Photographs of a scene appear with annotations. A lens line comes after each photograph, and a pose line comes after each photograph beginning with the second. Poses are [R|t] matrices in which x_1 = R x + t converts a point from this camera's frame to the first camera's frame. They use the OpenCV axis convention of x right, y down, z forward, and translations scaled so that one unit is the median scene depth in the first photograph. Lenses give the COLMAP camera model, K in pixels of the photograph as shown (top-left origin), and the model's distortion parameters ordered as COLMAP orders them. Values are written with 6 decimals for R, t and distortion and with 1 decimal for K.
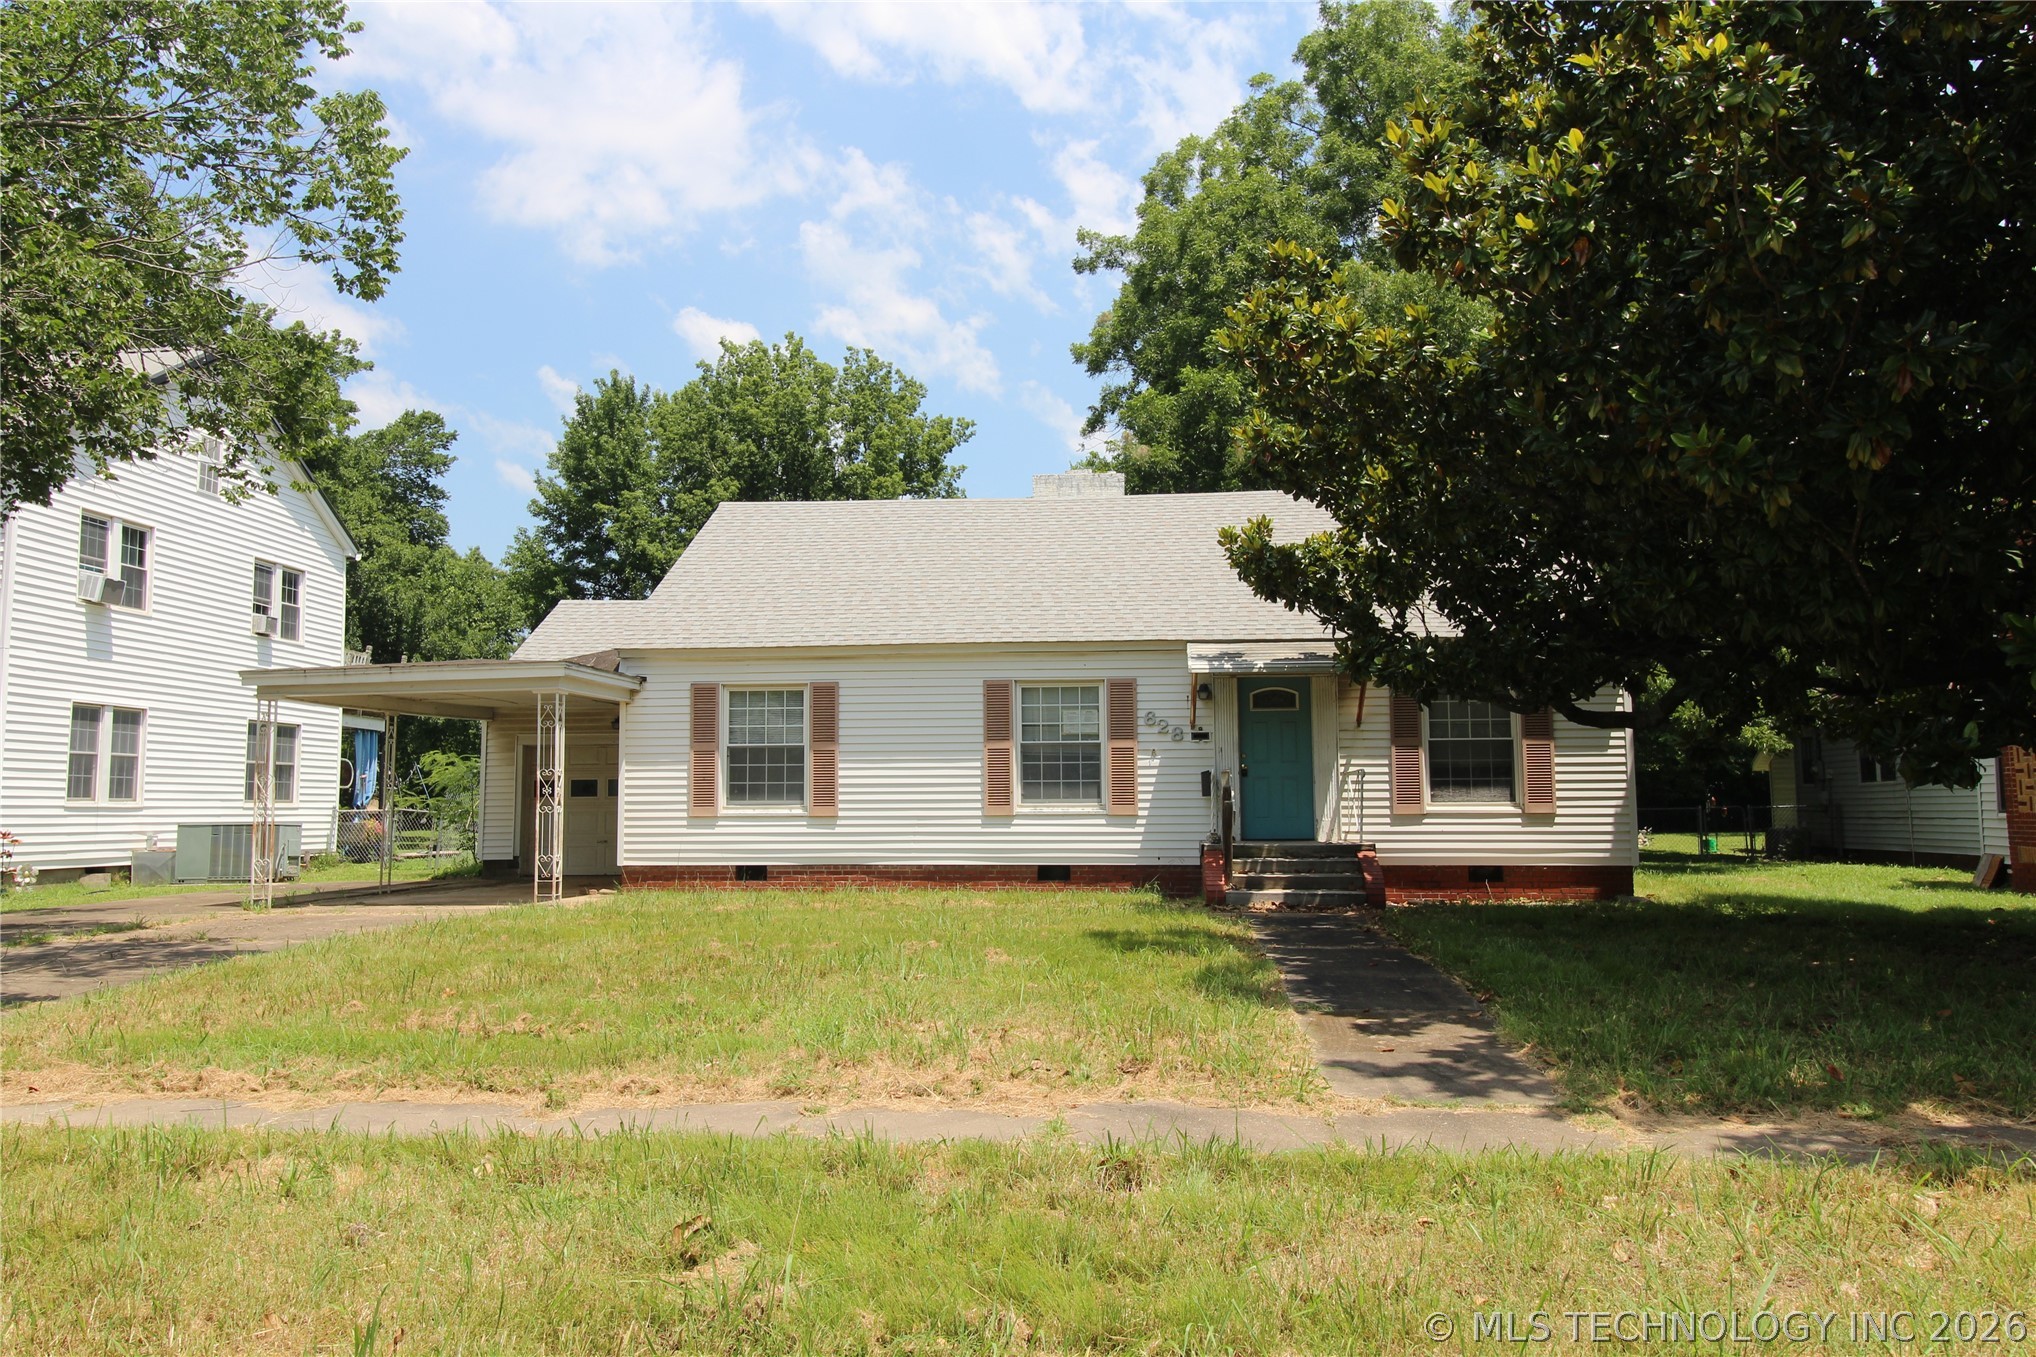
lens RADIAL K [[1524.7, 0, 1018.0], [0, 1524.7, 678.5], [0, 0, 1]] dist [0.029958, -0.000568]
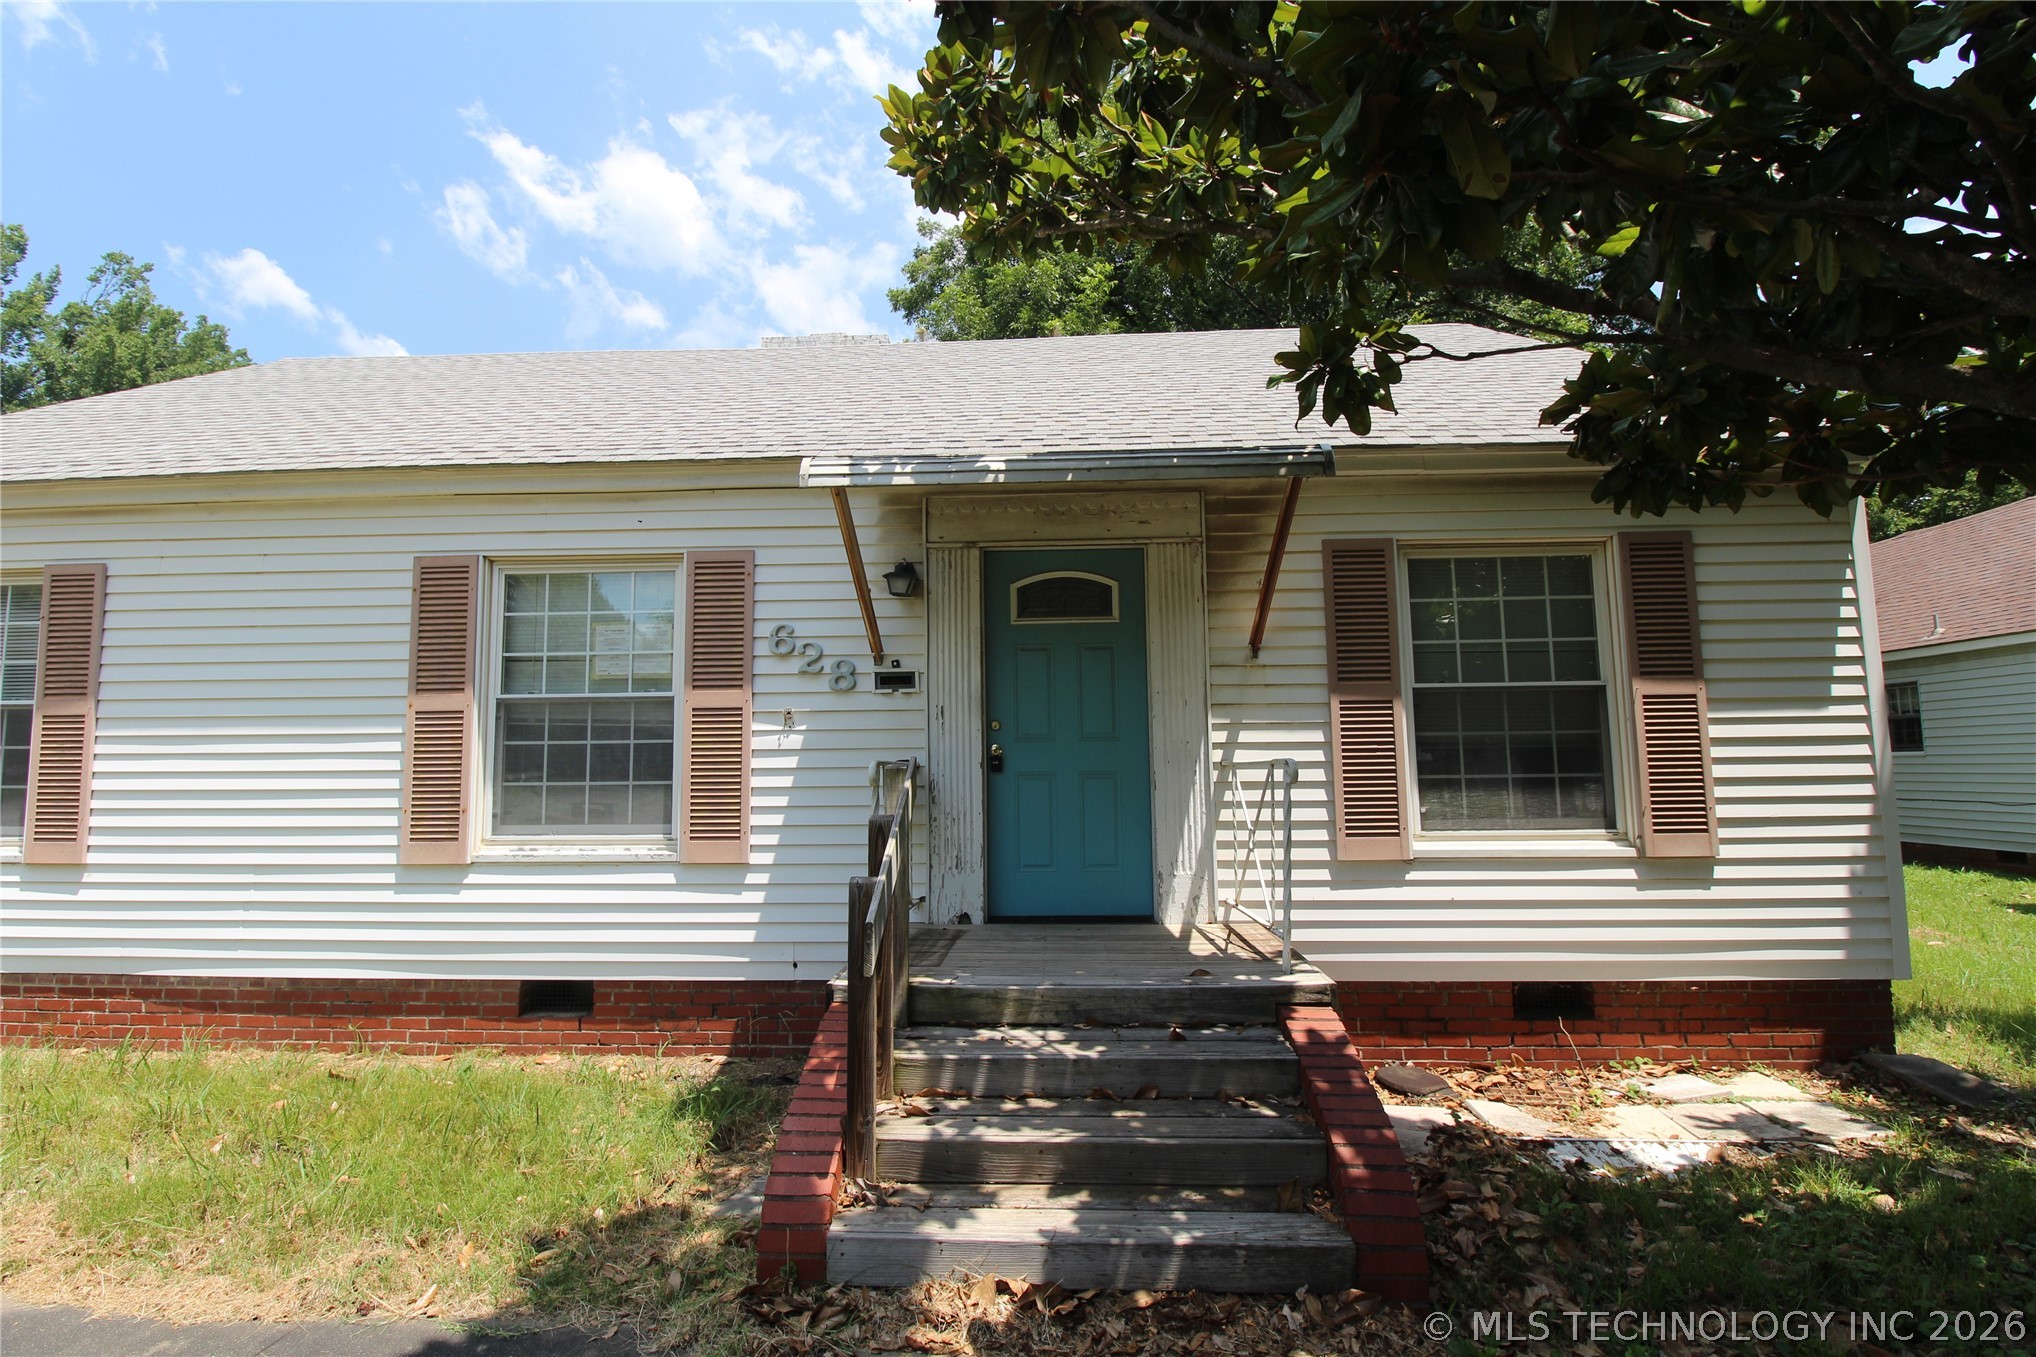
lens RADIAL K [[931.4, 0, 1018.0], [0, 931.4, 678.5], [0, 0, 1]] dist [-0.000183, -0.014300]
pose [[0.998373, -0.000089, 0.057022, 0.139133], [0.000505, 0.999973, -0.007280, 0.039171], [-0.057019, 0.007297, 0.998346, 0.731051]]
